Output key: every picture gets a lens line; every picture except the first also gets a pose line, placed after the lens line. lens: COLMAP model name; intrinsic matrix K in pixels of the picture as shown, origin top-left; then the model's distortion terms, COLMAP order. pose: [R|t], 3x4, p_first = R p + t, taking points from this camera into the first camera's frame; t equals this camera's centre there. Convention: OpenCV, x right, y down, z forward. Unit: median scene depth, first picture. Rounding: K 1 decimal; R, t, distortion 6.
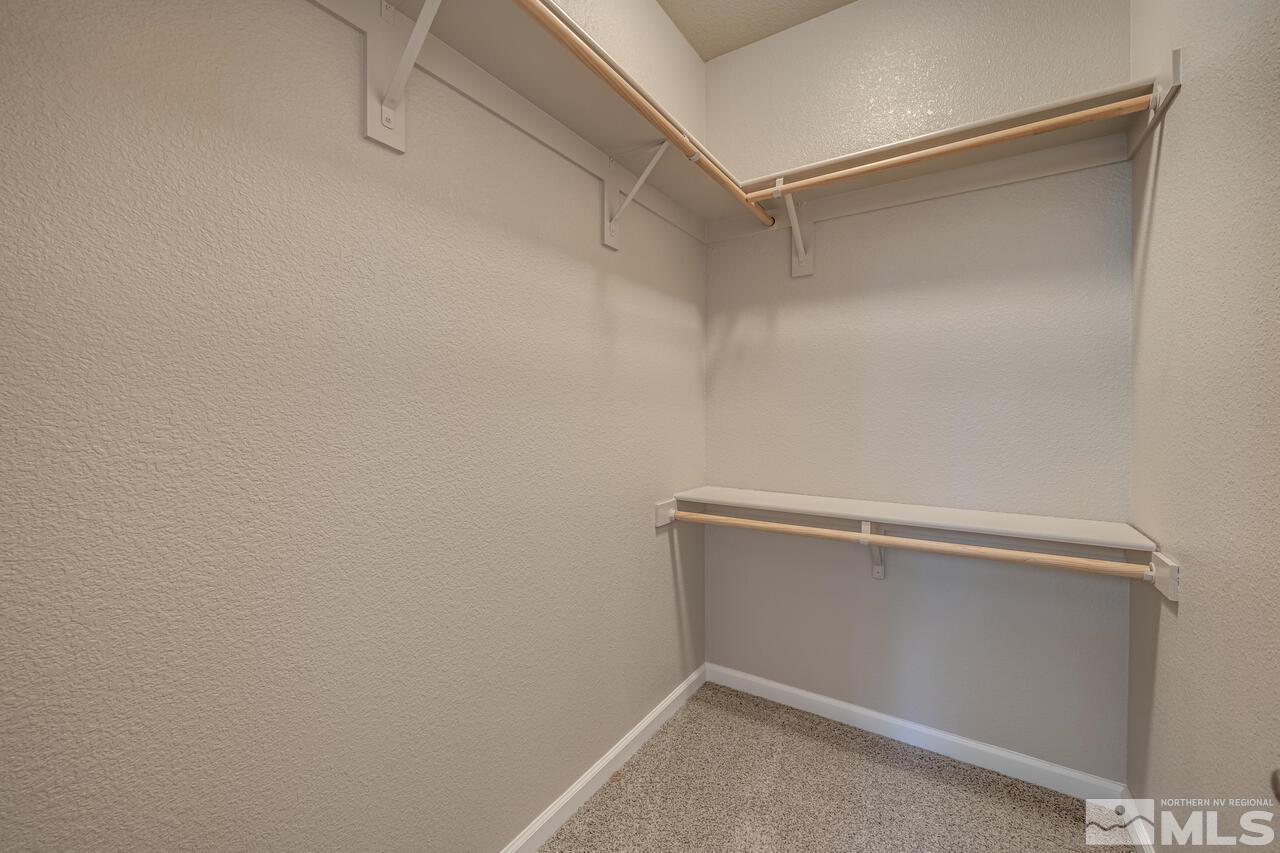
lens RADIAL K [[525.0, 0, 642.1], [0, 525.0, 418.5], [0, 0, 1]] dist [0.002006, -0.000012]
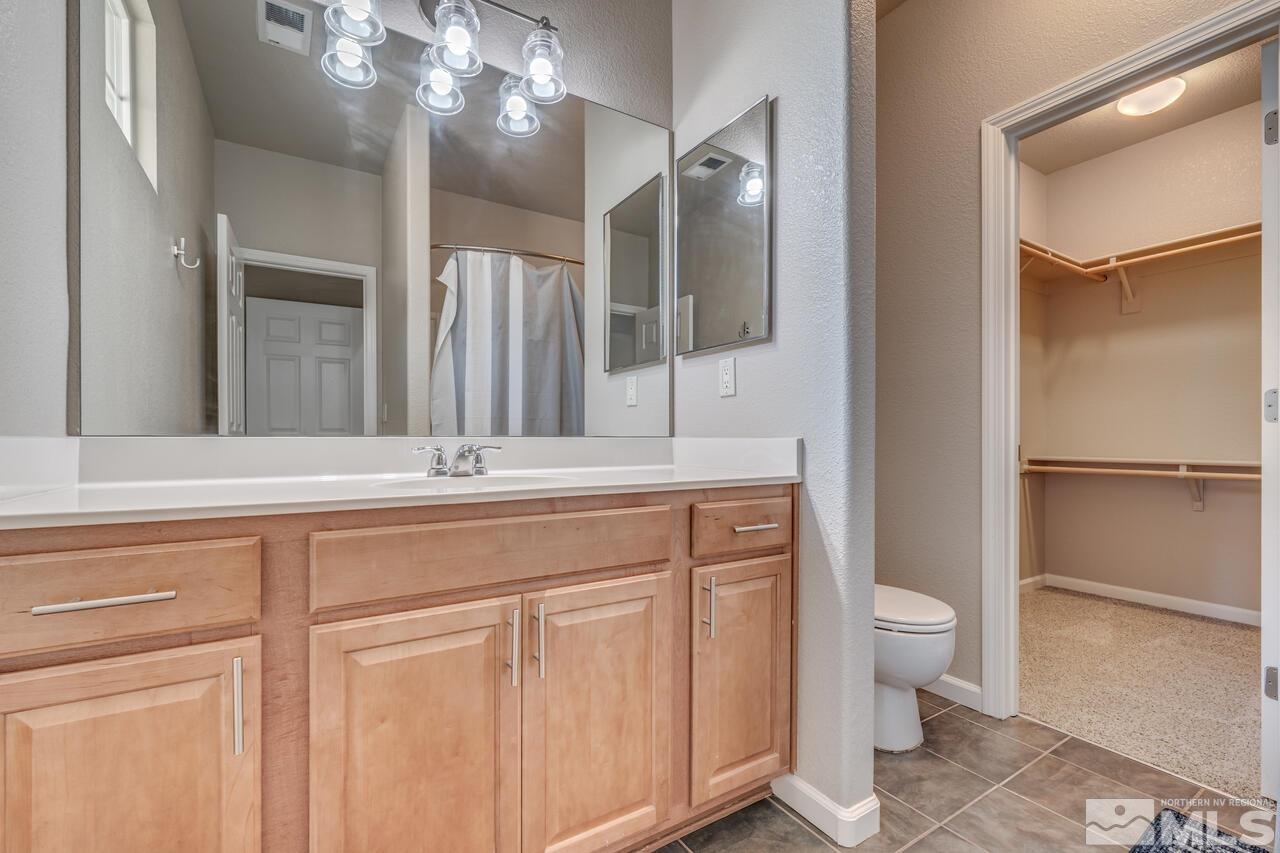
lens RADIAL K [[525.0, 0, 634.5], [0, 525.0, 439.8], [0, 0, 1]] dist [0.002006, -0.000012]
pose [[0.897789, 0.001790, -0.440423, -0.351849], [-0.005203, 0.999965, -0.006541, 0.126540], [0.440396, 0.008164, 0.897767, -1.116971]]
